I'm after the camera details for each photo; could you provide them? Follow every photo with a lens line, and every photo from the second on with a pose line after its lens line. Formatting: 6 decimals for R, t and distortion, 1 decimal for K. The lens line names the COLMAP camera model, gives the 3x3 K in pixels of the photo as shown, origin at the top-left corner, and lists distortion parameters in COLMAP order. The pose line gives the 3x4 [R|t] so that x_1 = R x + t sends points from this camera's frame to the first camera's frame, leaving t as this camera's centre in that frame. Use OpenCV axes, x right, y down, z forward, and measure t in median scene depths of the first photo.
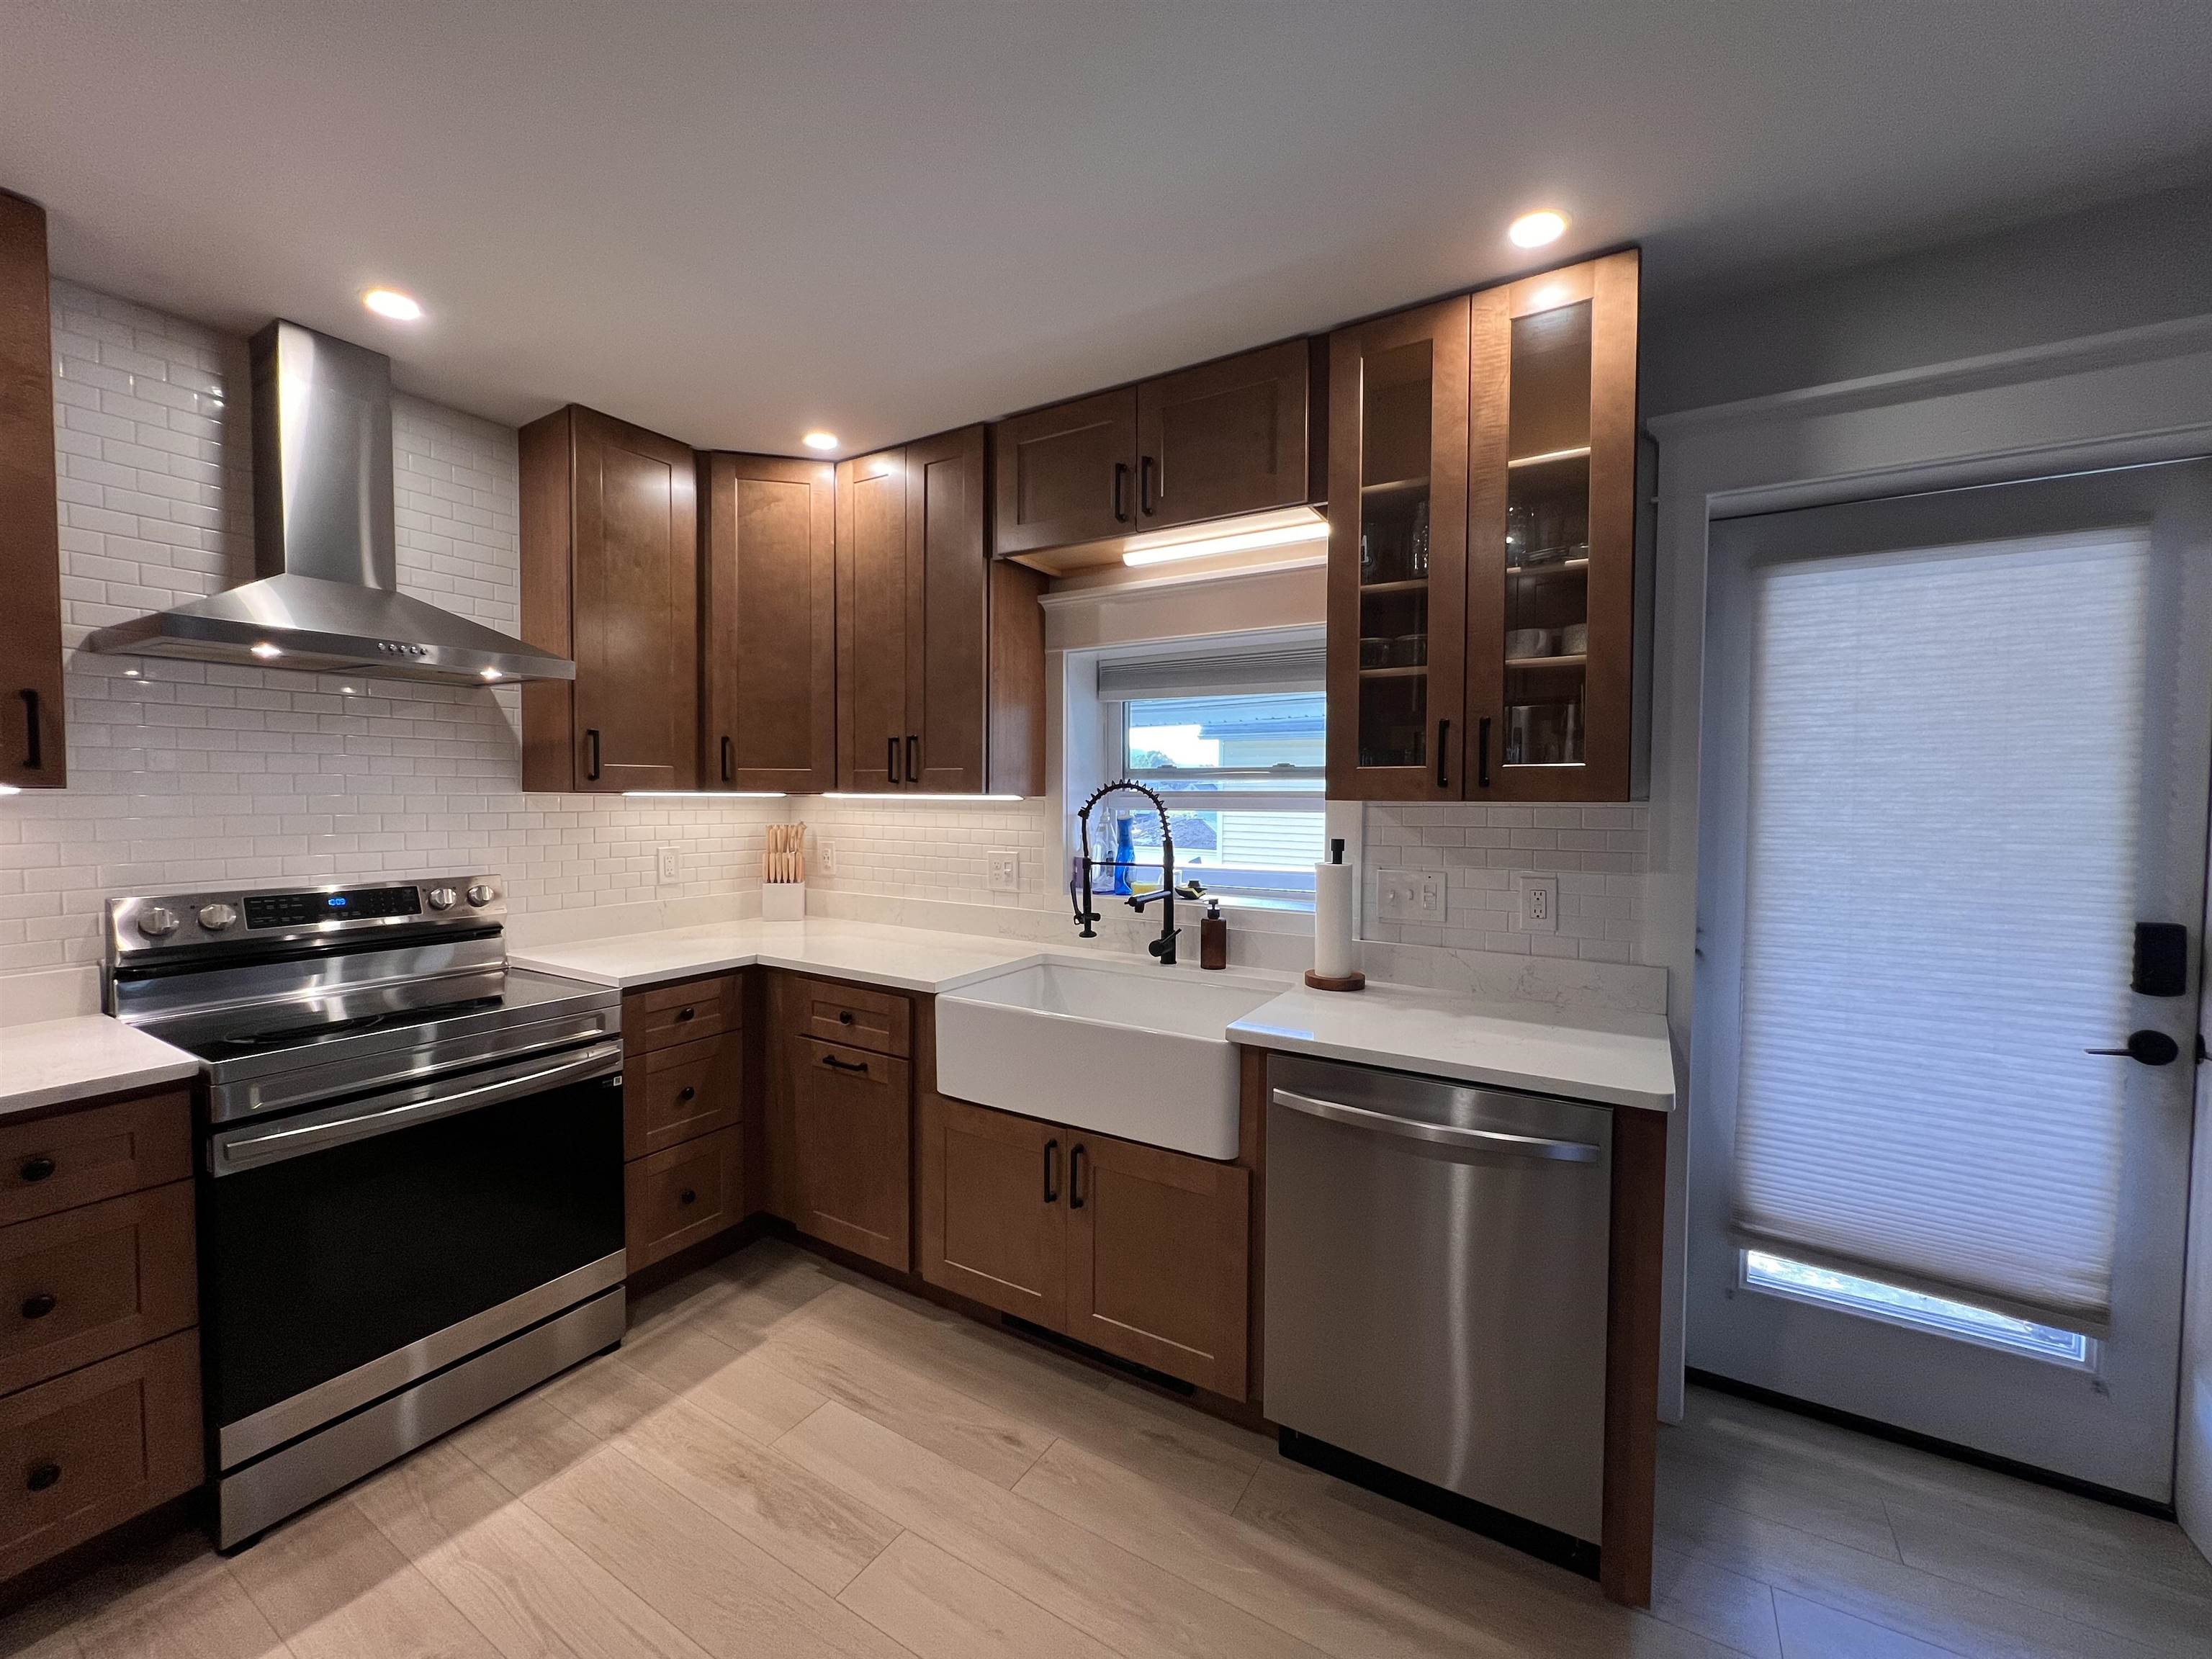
lens RADIAL K [[881.8, 0, 1106.7], [0, 881.8, 825.4], [0, 0, 1]] dist [-0.002195, 0.000275]
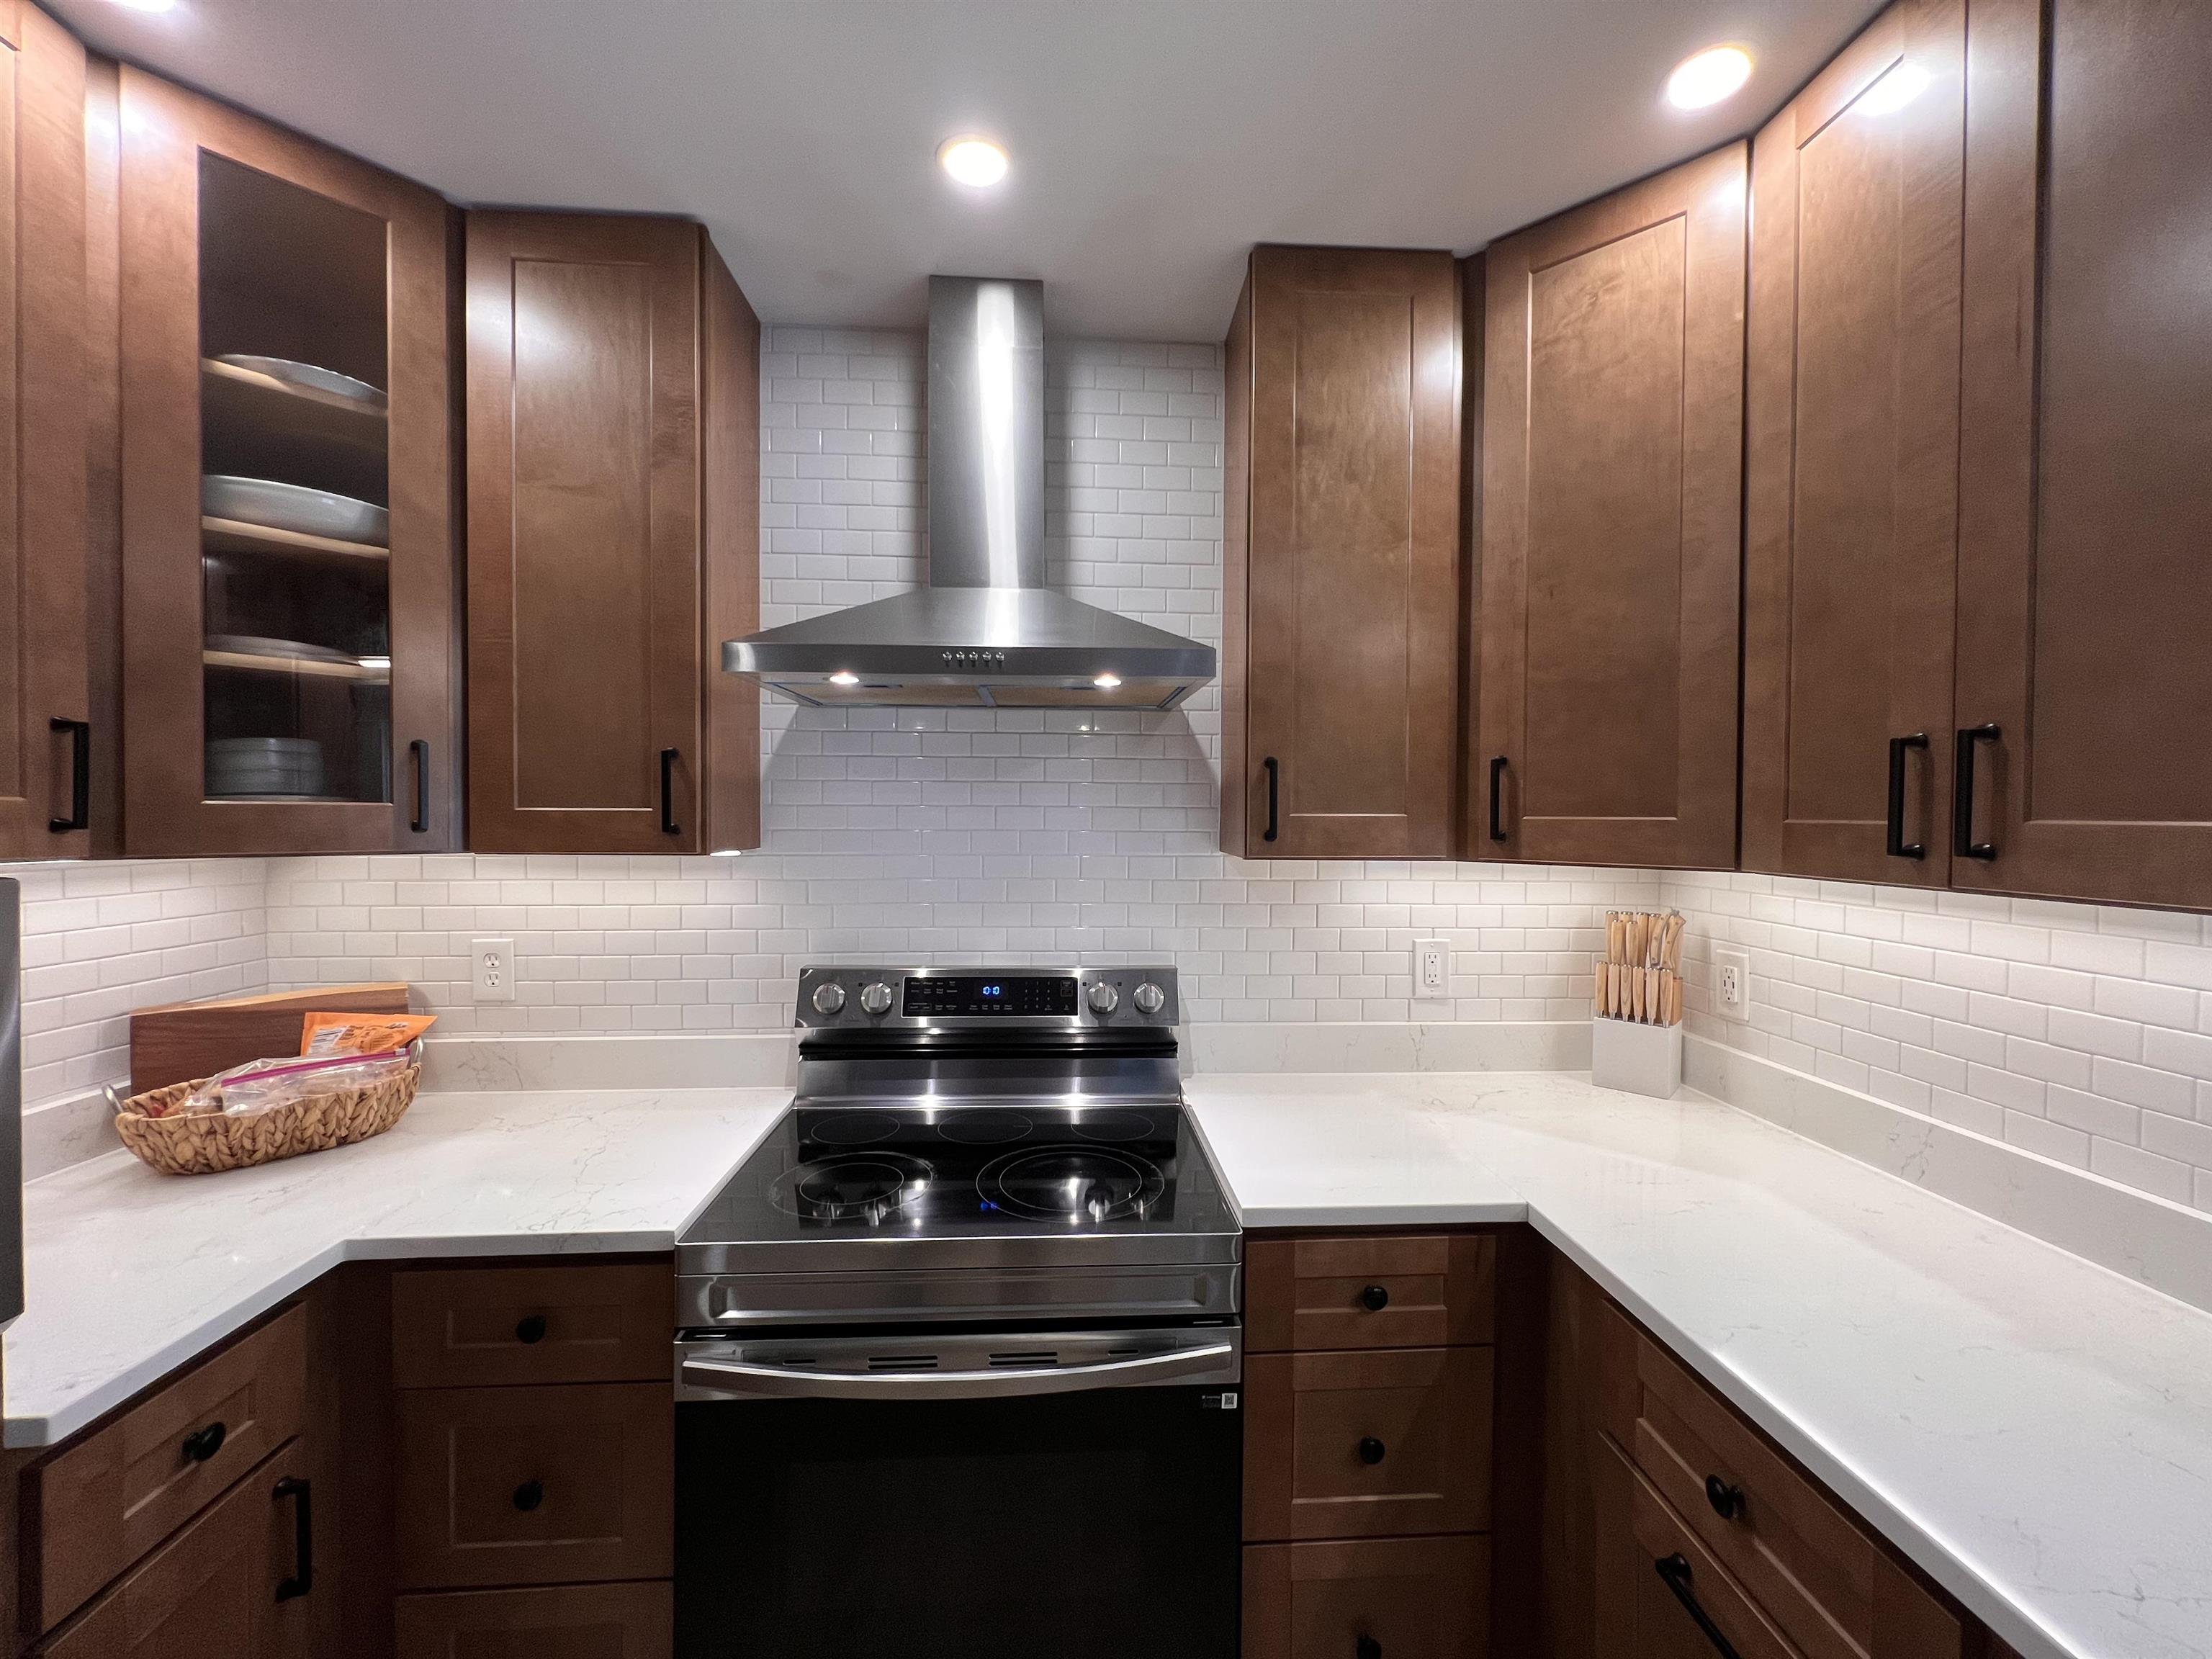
lens RADIAL K [[881.8, 0, 1106.7], [0, 881.8, 825.4], [0, 0, 1]] dist [-0.002195, 0.000275]
pose [[0.566042, 0.008682, -0.824331, -0.133353], [-0.032616, 0.999397, -0.011871, -0.049059], [0.823731, 0.033606, 0.565984, 0.538150]]
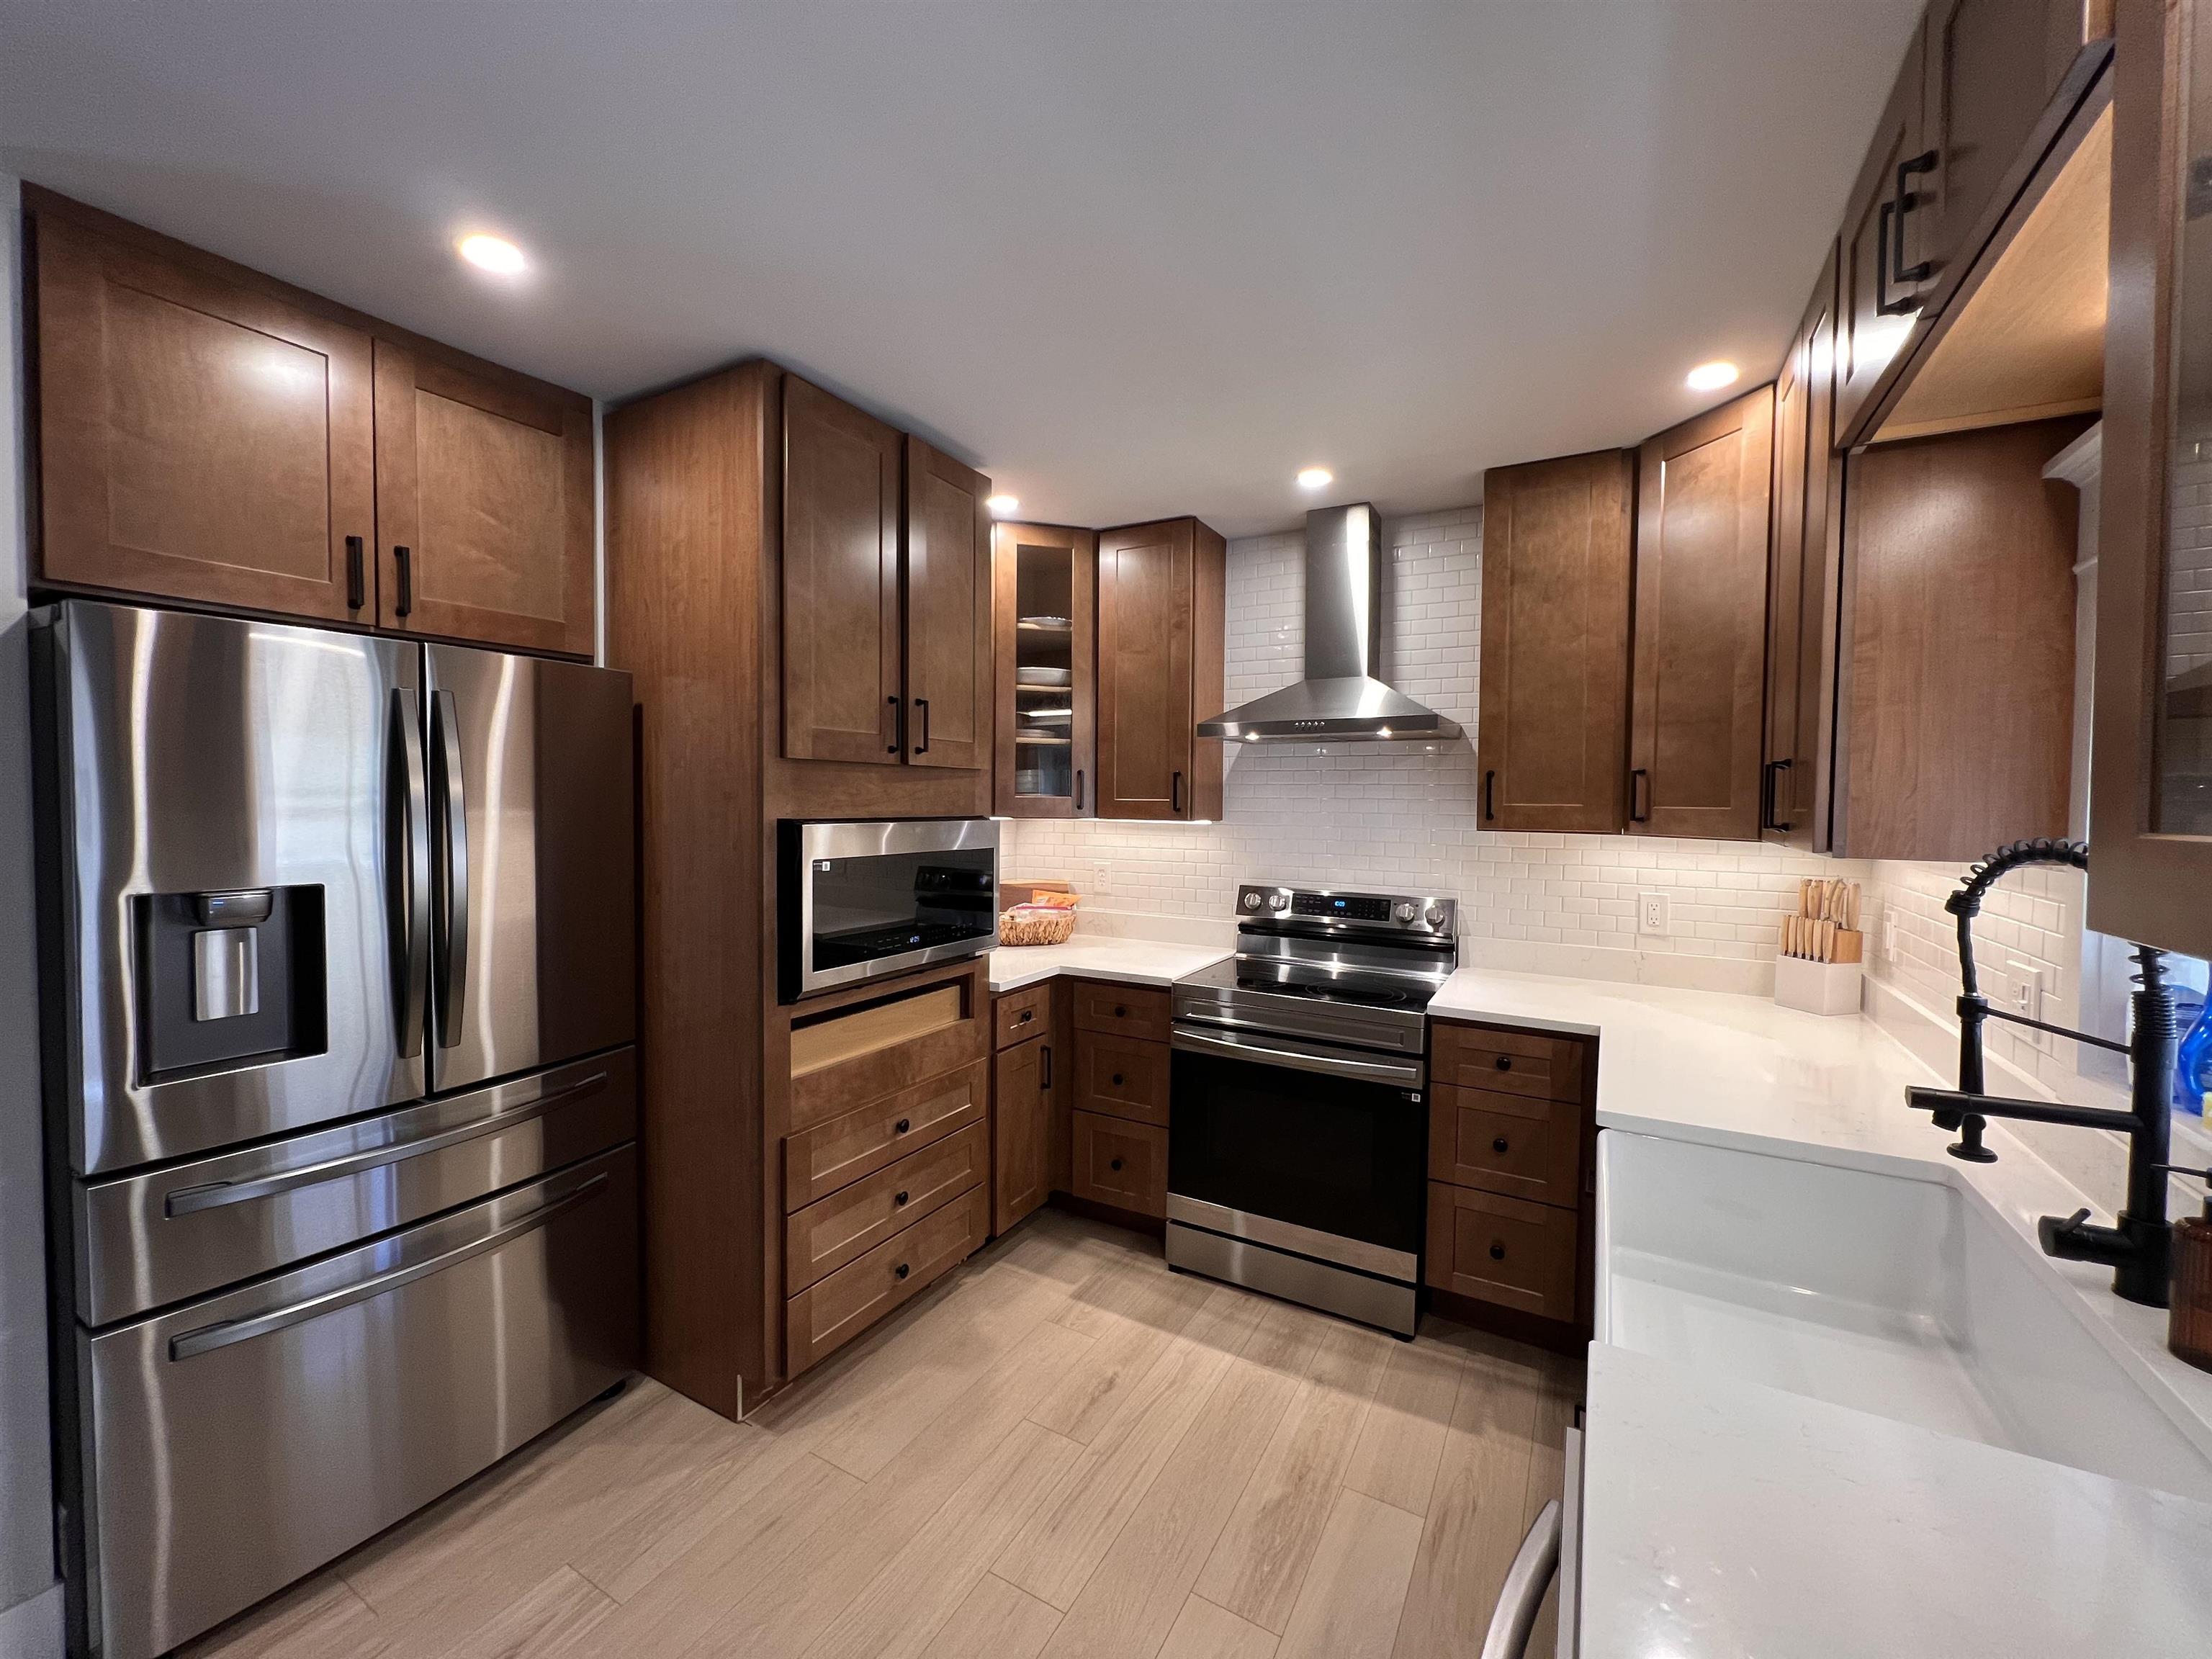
lens RADIAL K [[881.8, 0, 1106.7], [0, 881.8, 825.4], [0, 0, 1]] dist [-0.002195, 0.000275]
pose [[0.028236, 0.023938, -0.999315, 0.445574], [-0.047482, 0.998617, 0.022580, -0.044716], [0.998473, 0.046812, 0.029333, 0.497962]]
